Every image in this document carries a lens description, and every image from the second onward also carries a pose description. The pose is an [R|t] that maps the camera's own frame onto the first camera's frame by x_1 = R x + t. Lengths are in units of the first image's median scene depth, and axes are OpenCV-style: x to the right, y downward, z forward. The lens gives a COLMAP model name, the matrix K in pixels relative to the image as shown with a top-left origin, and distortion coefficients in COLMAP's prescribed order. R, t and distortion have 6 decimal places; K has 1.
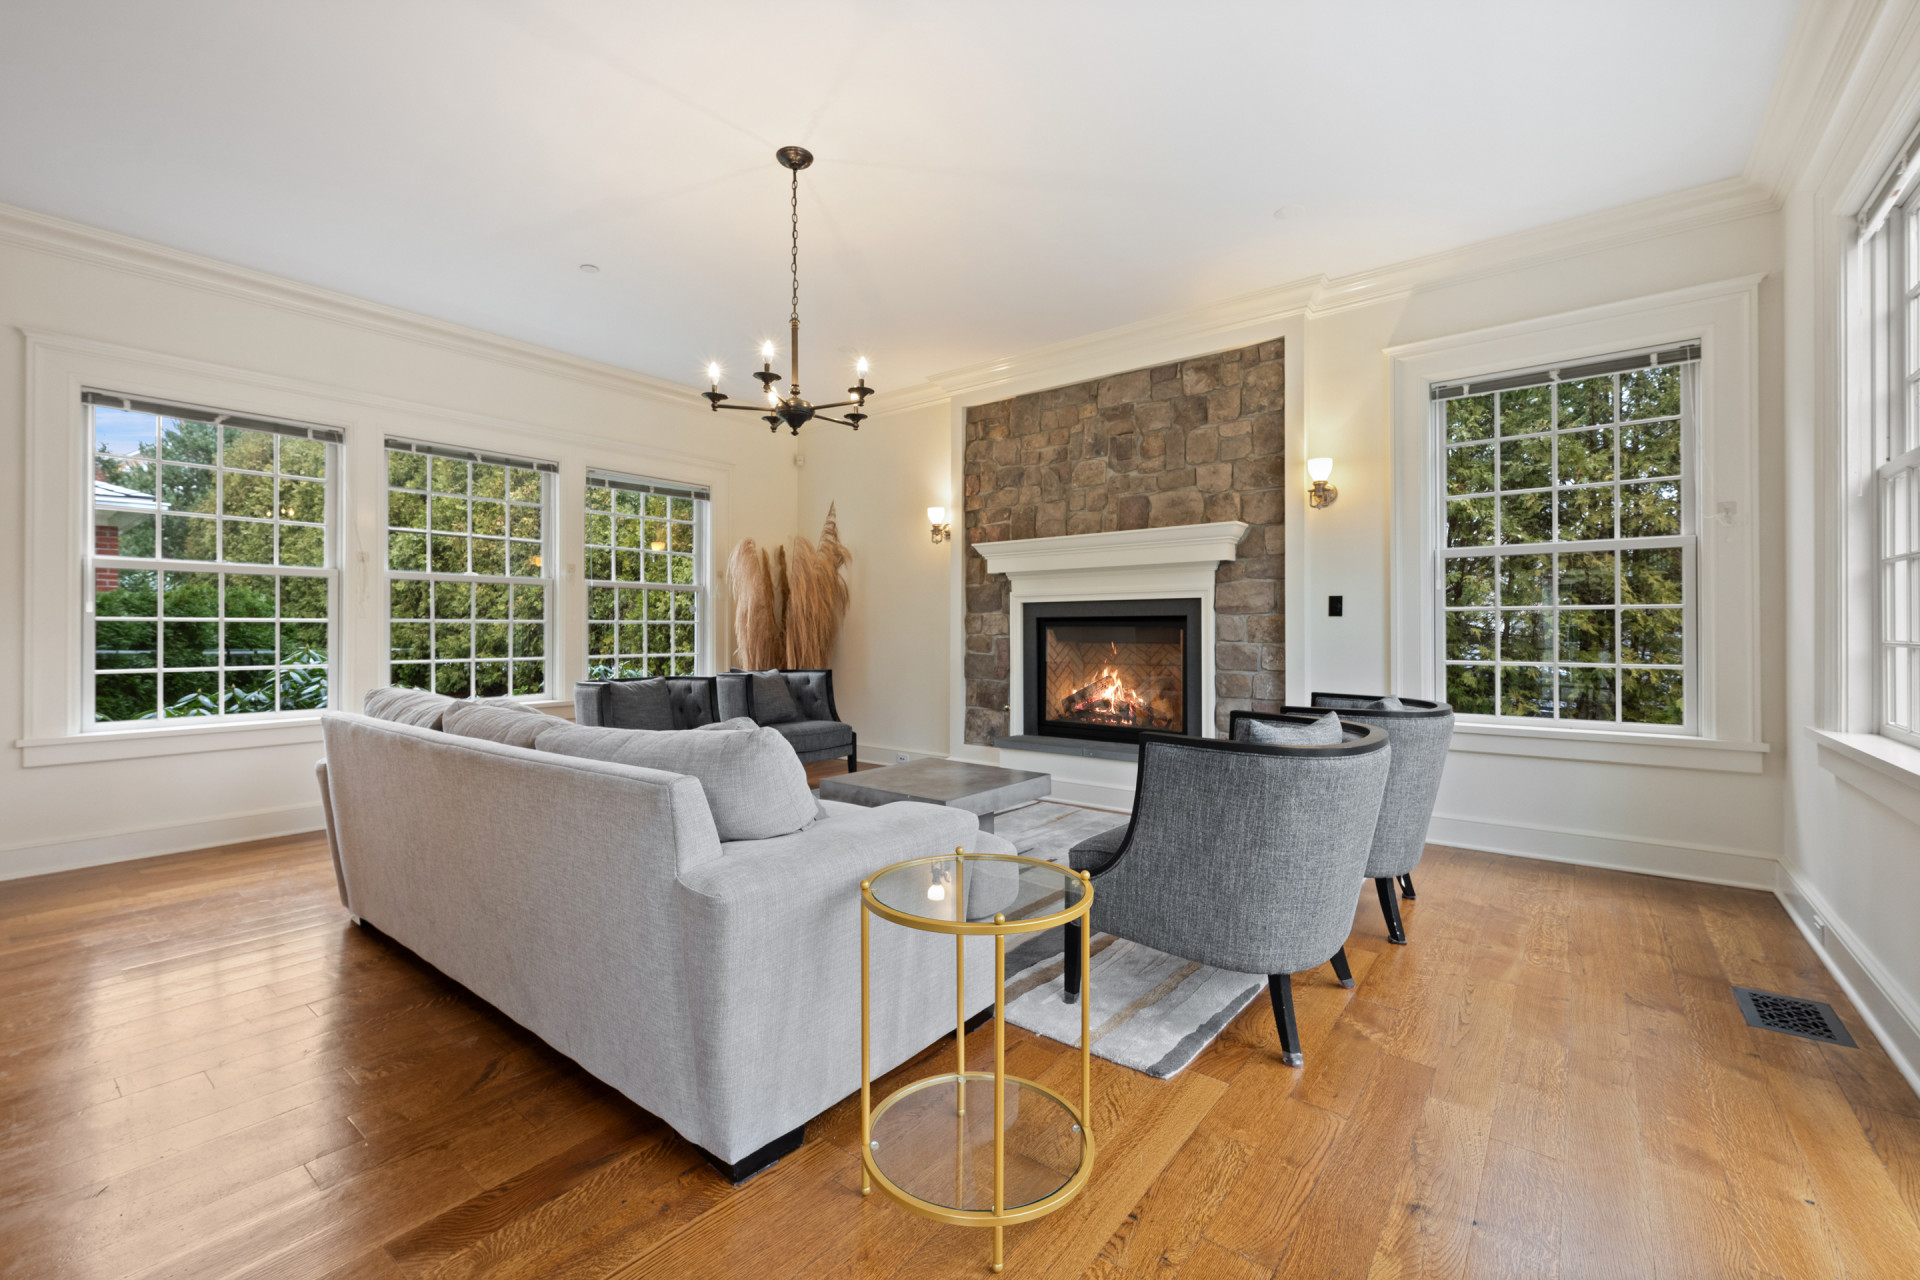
lens RADIAL K [[779.0, 0, 961.8], [0, 779.0, 637.6], [0, 0, 1]] dist [0.002196, -0.000396]
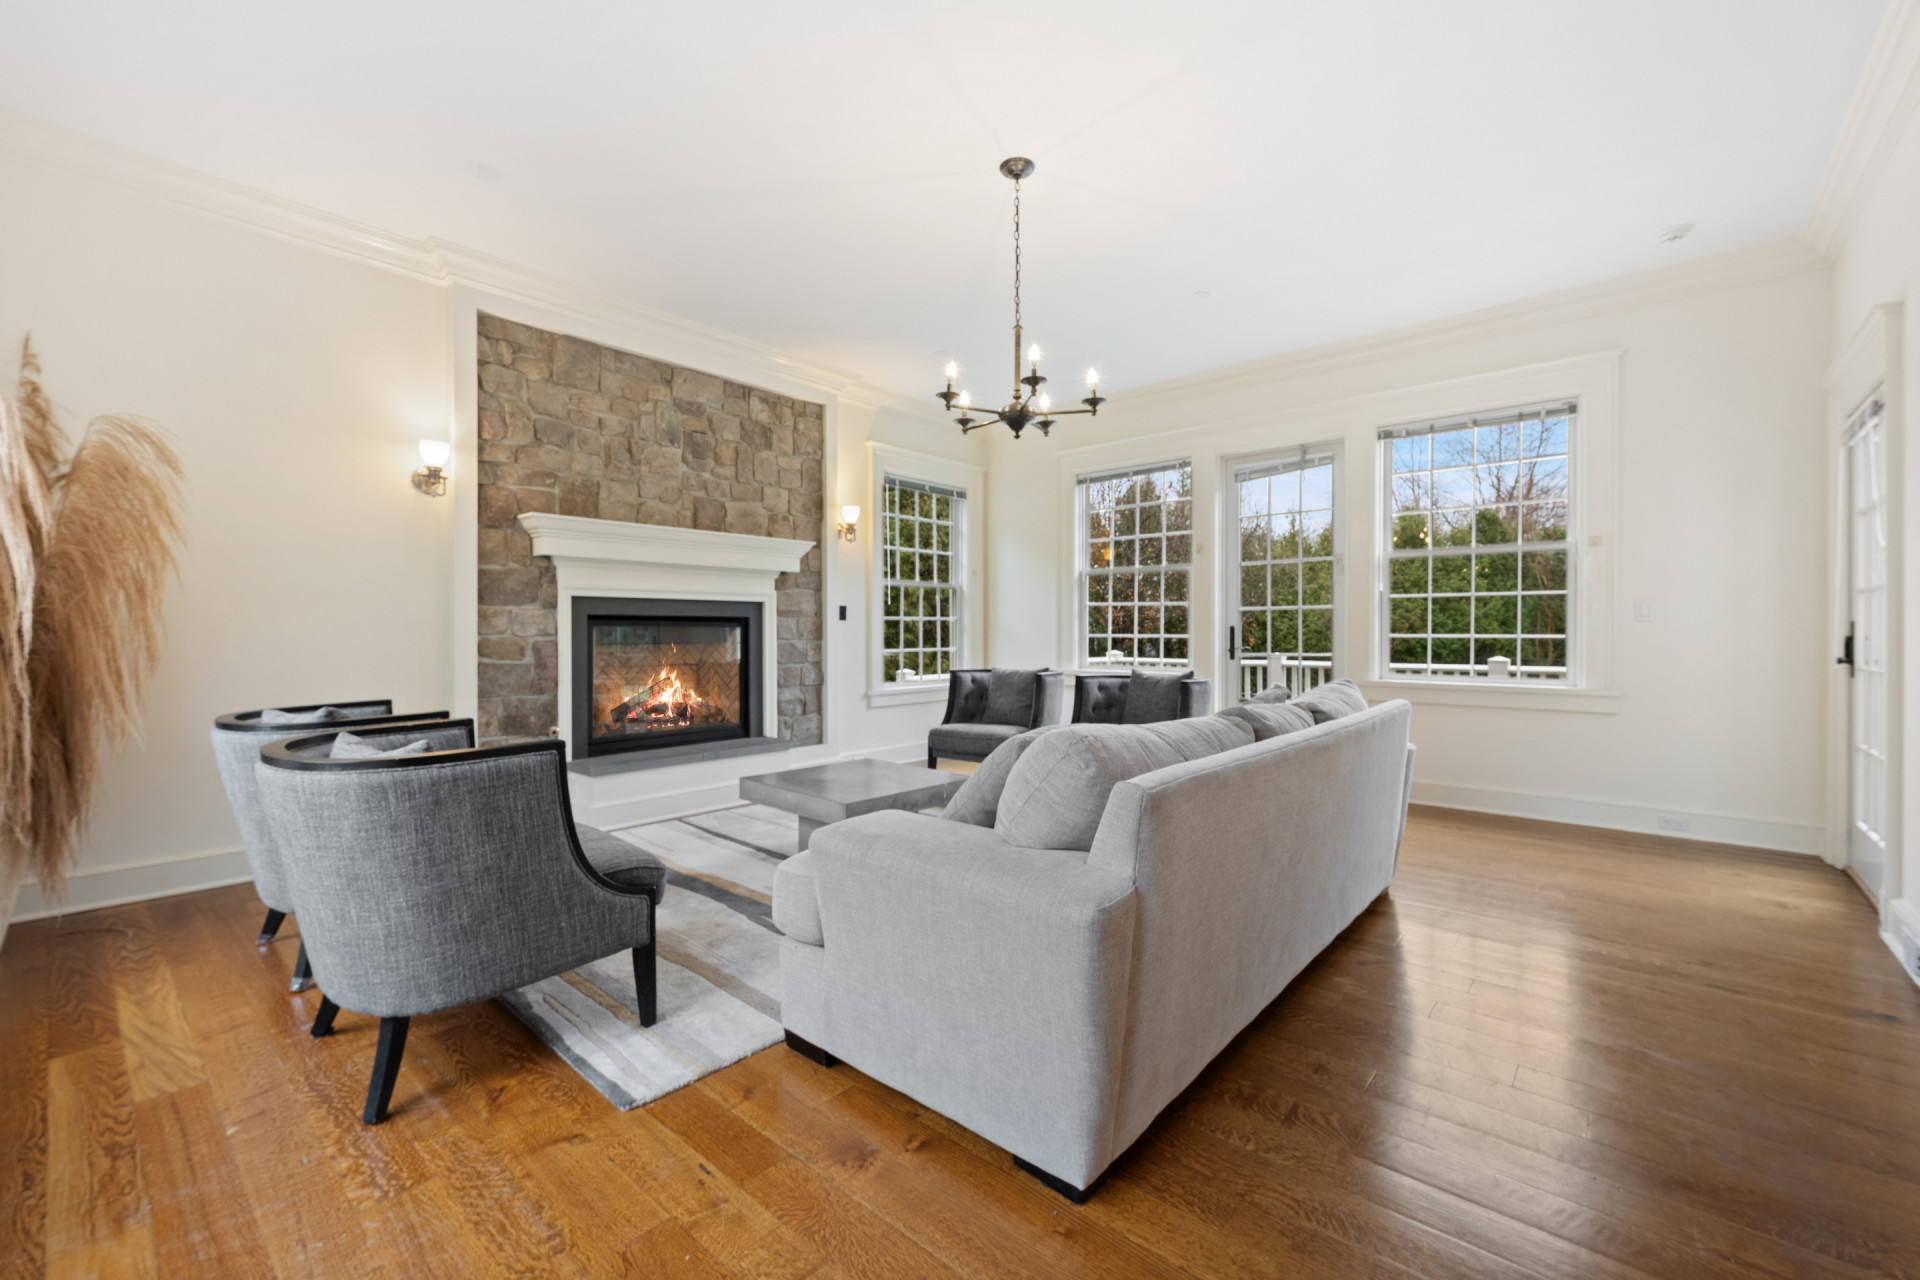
lens RADIAL K [[779.0, 0, 959.2], [0, 779.0, 632.1], [0, 0, 1]] dist [0.002196, -0.000396]
pose [[0.066066, -0.006128, 0.997796, -0.759871], [0.001671, 0.999980, 0.006031, -0.012255], [-0.997814, 0.001269, 0.066075, 0.599451]]
